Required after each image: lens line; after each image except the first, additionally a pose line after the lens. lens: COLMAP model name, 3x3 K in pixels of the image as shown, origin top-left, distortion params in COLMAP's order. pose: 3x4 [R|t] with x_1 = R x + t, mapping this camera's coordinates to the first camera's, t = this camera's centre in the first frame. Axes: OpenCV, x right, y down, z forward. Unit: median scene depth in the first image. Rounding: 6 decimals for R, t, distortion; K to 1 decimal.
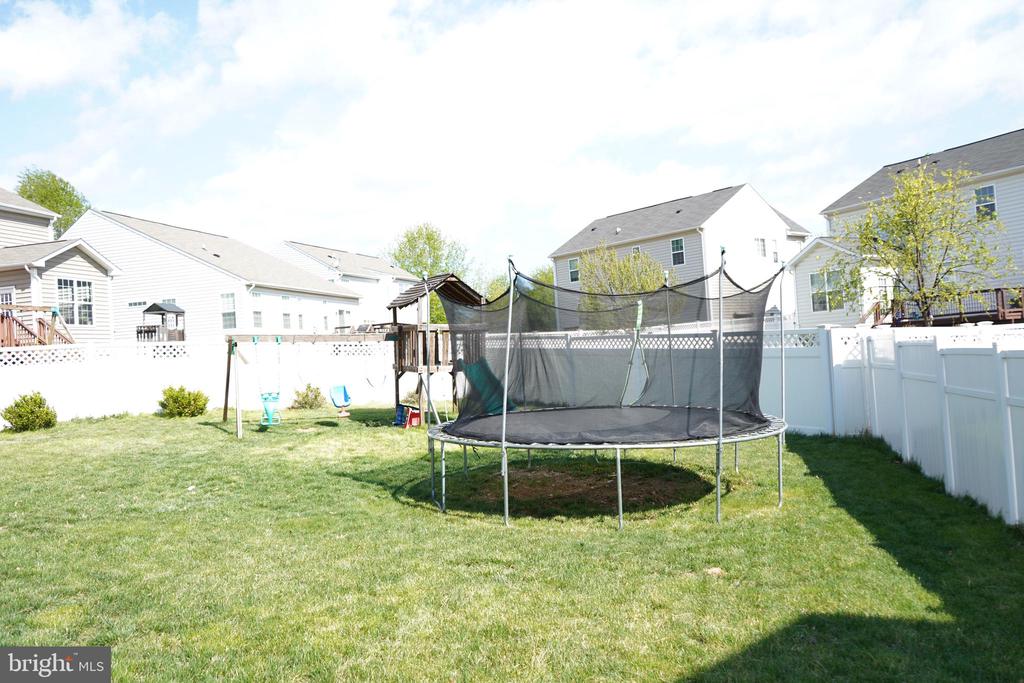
lens RADIAL K [[807.7, 0, 510.2], [0, 807.7, 339.9], [0, 0, 1]] dist [-0.014712, 0.013624]
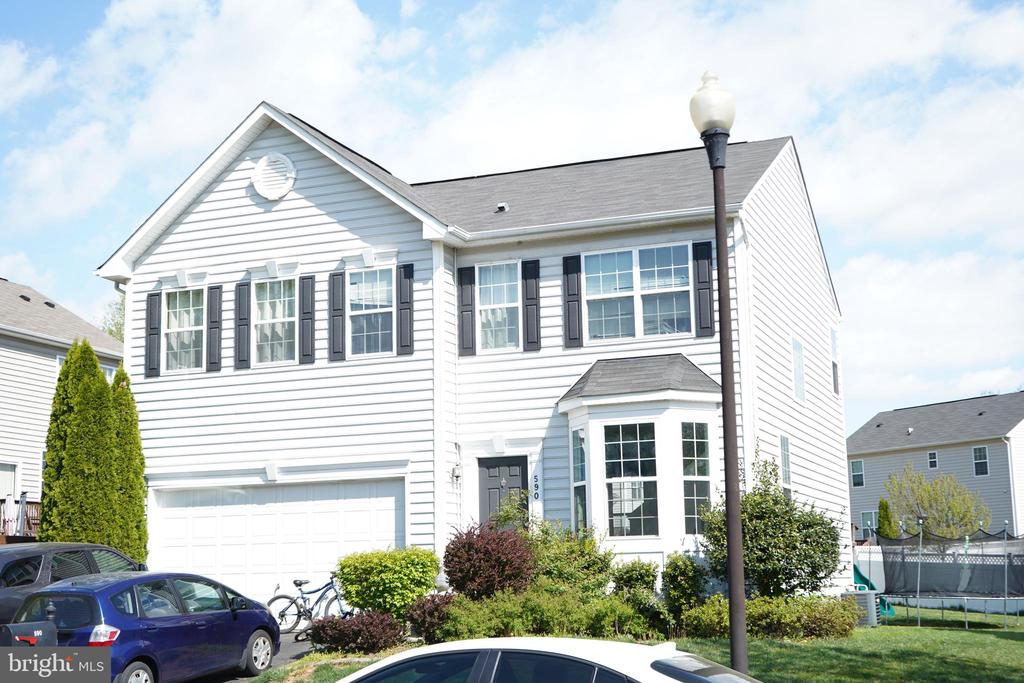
lens RADIAL K [[1457.5, 0, 509.9], [0, 1457.5, 340.3], [0, 0, 1]] dist [-0.007861, 0.000000]
pose [[0.993976, 0.027027, -0.106212, -0.159541], [-0.041572, 0.989668, -0.137219, 0.002942], [0.101406, 0.140808, 0.984830, -0.737730]]
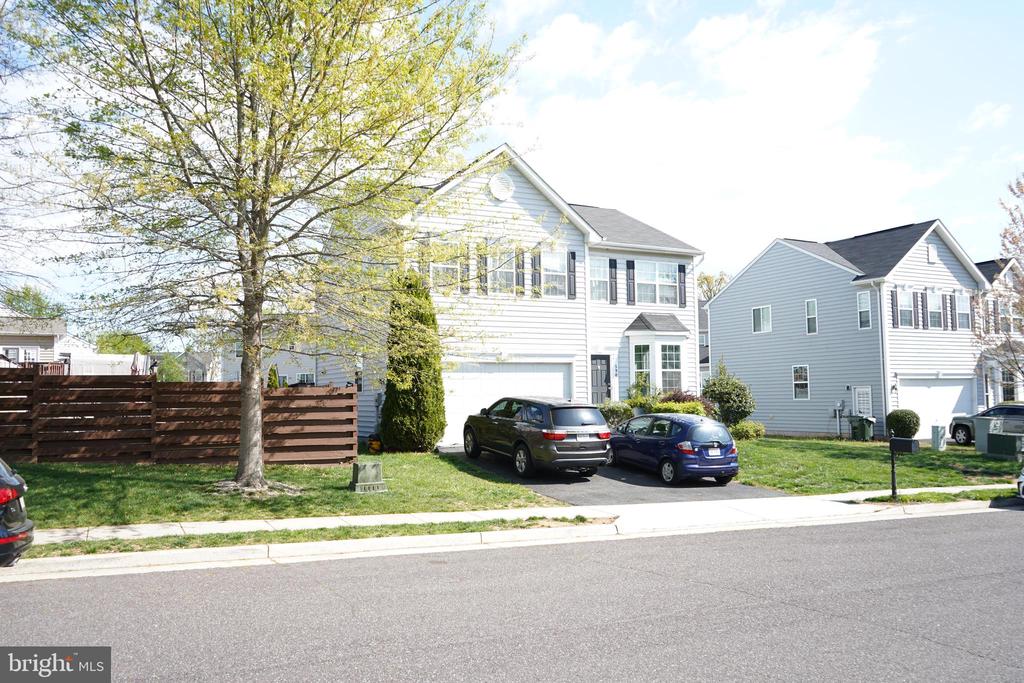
lens RADIAL K [[807.7, 0, 508.8], [0, 807.7, 337.3], [0, 0, 1]] dist [-0.014712, 0.013624]
pose [[0.733421, 0.106822, 0.671329, -0.711843], [-0.049580, 0.993352, -0.103896, 0.026202], [-0.677964, 0.042915, 0.733841, -0.586611]]
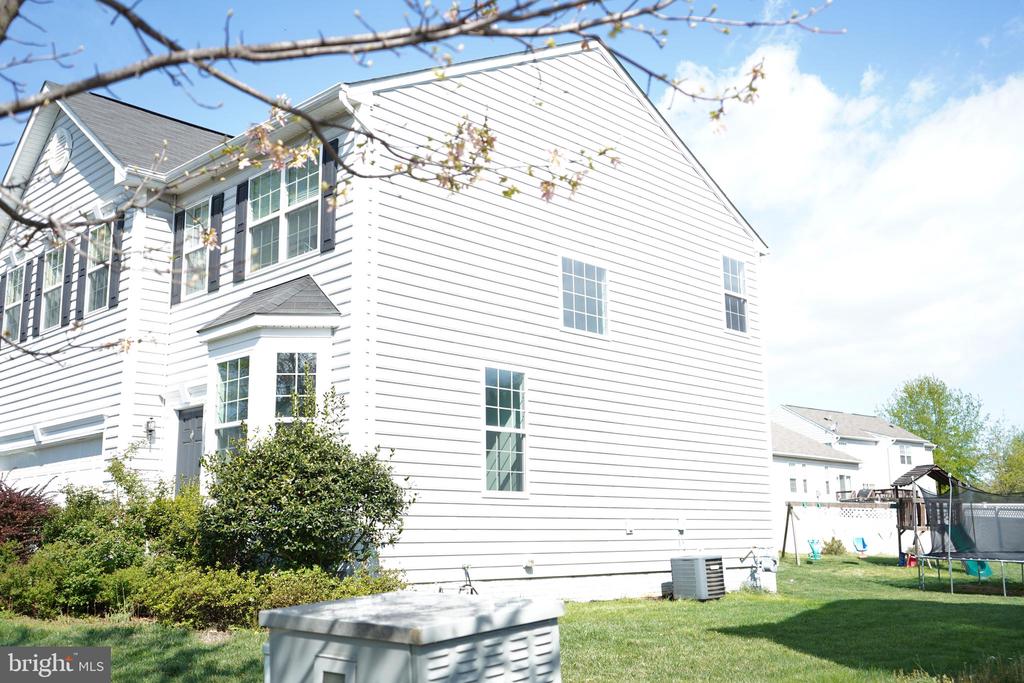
lens RADIAL K [[1017.8, 0, 511.2], [0, 1017.8, 343.1], [0, 0, 1]] dist [0.002425, 0.000000]
pose [[0.877637, -0.041131, -0.477558, 0.060421], [-0.031536, 0.989198, -0.143153, -0.004223], [0.478287, 0.140697, 0.866860, -0.432515]]
